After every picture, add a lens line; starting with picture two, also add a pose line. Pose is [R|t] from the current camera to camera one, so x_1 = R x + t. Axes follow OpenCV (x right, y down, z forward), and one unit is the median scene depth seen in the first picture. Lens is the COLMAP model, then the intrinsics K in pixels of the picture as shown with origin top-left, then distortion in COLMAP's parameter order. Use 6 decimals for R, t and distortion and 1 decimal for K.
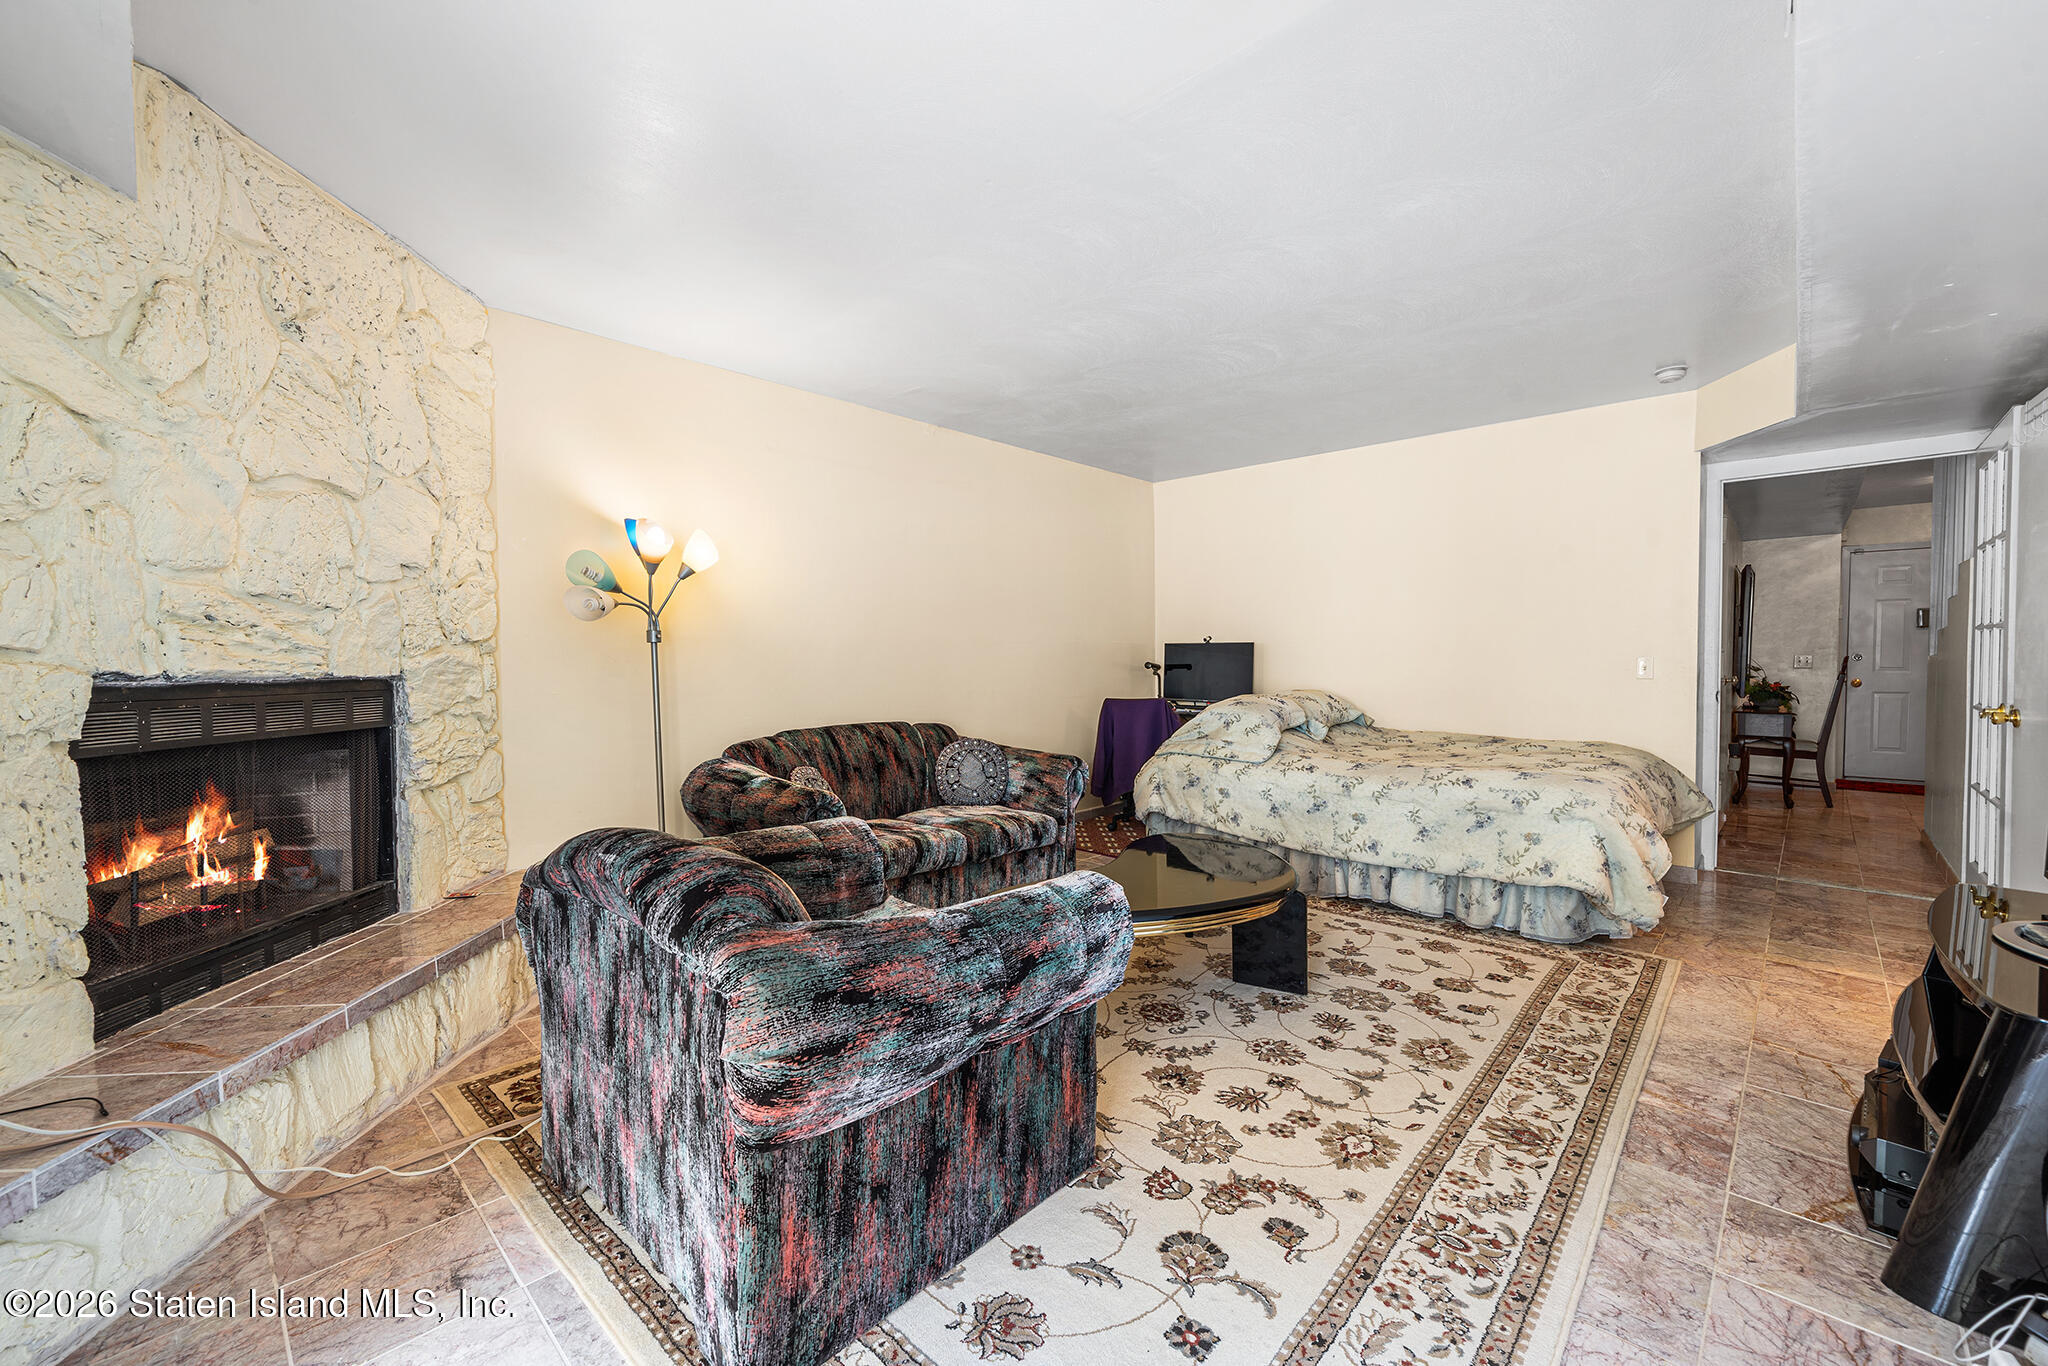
lens RADIAL K [[828.7, 0, 1009.8], [0, 828.7, 672.6], [0, 0, 1]] dist [-0.000509, -0.000014]
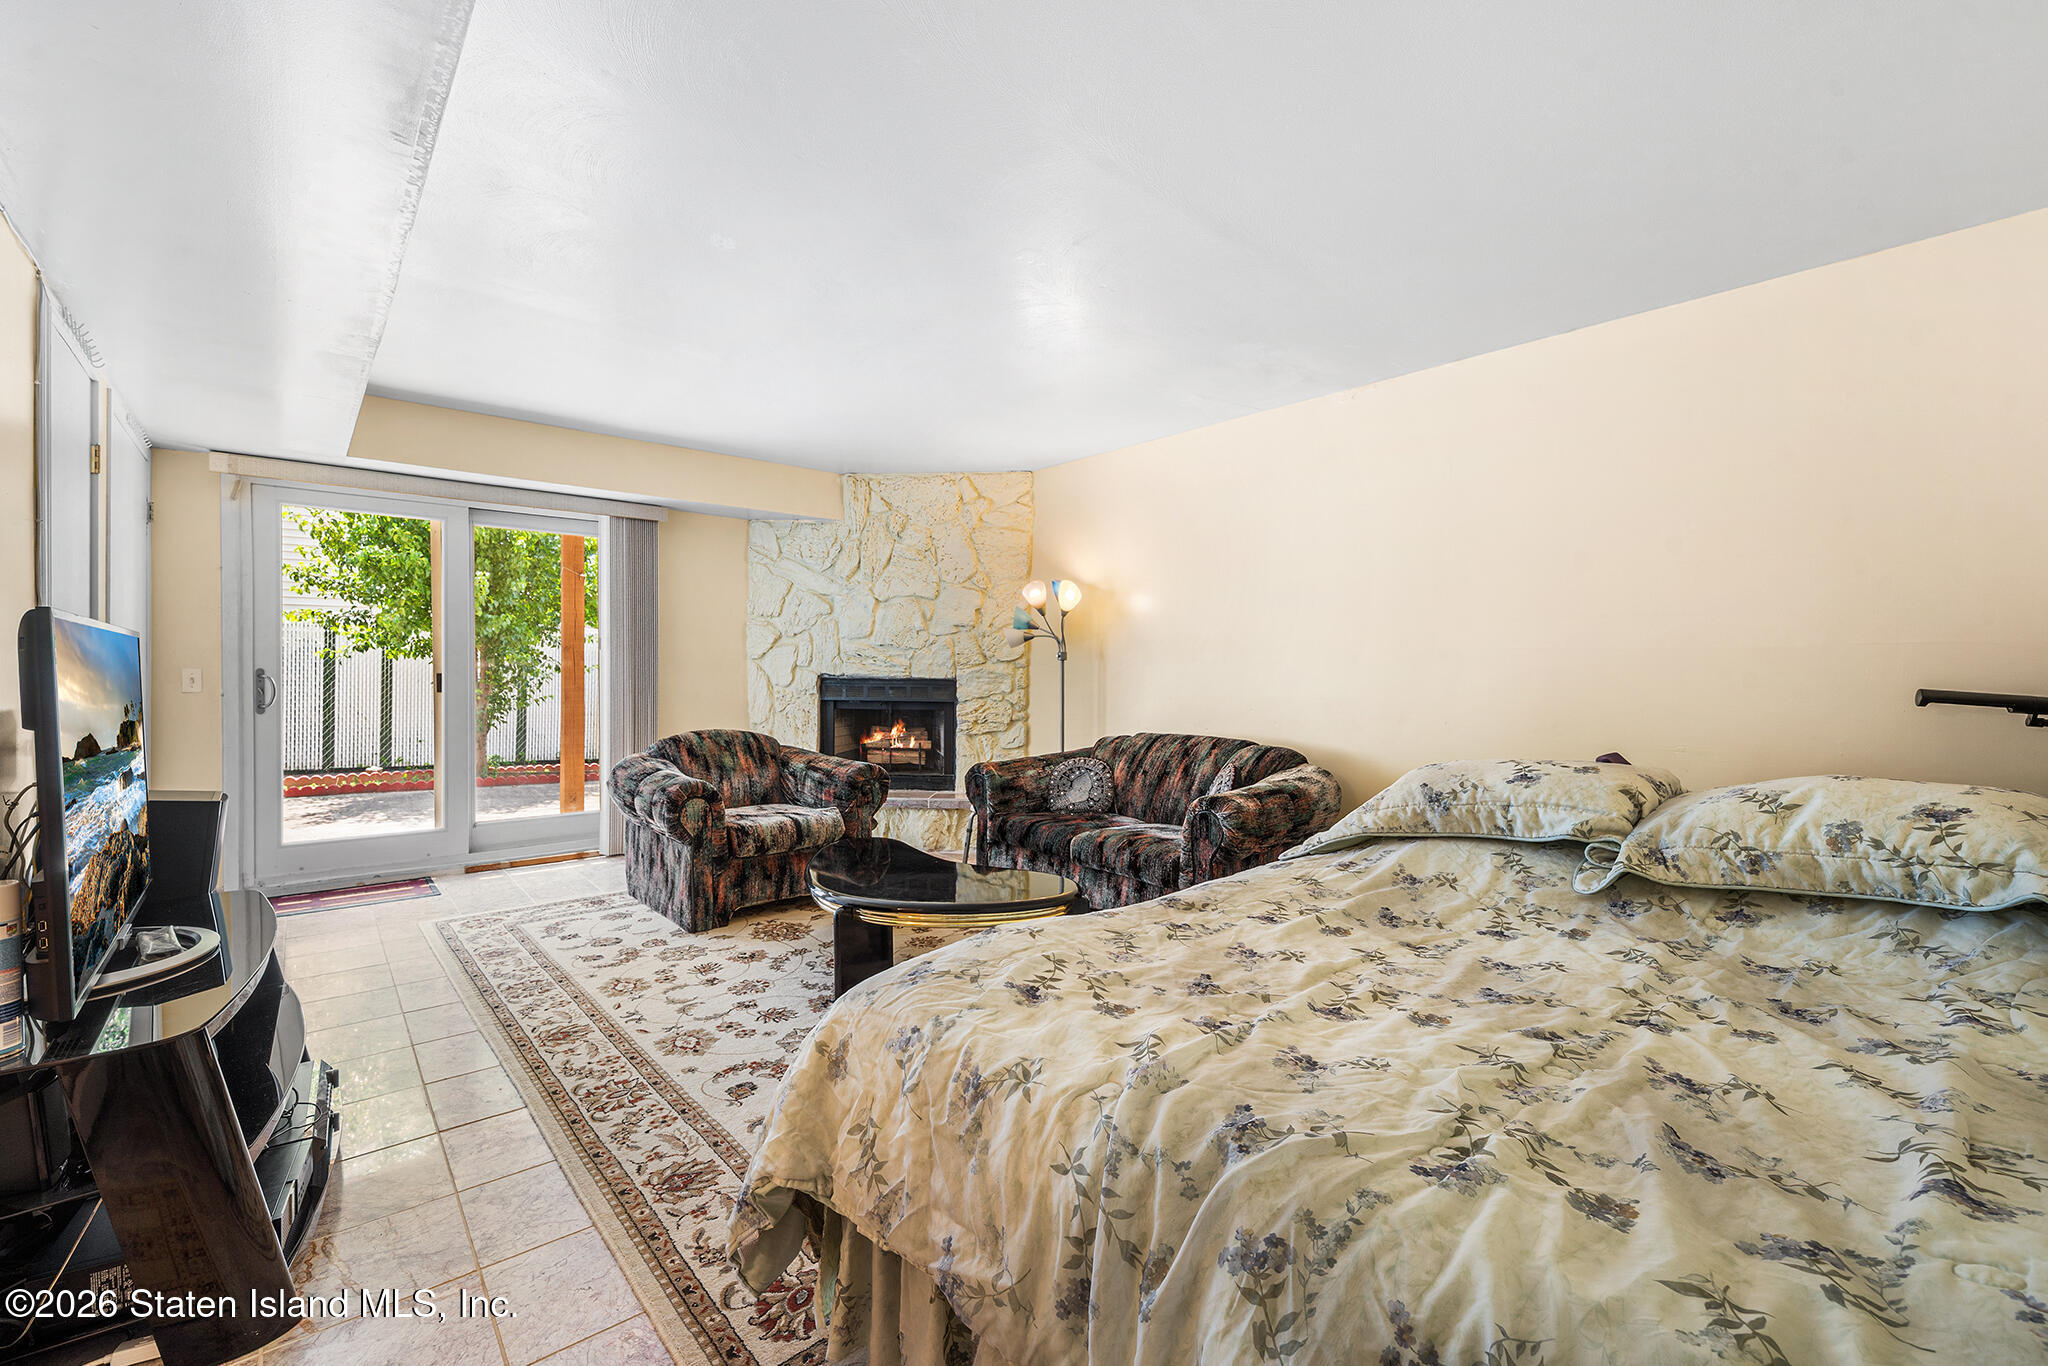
lens RADIAL K [[828.7, 0, 1009.5], [0, 828.7, 680.3], [0, 0, 1]] dist [-0.000509, -0.000014]
pose [[-0.089962, 0.018272, -0.995778, 1.626606], [-0.025206, 0.999470, 0.020617, -0.045075], [0.995626, 0.026954, -0.089453, 1.585467]]
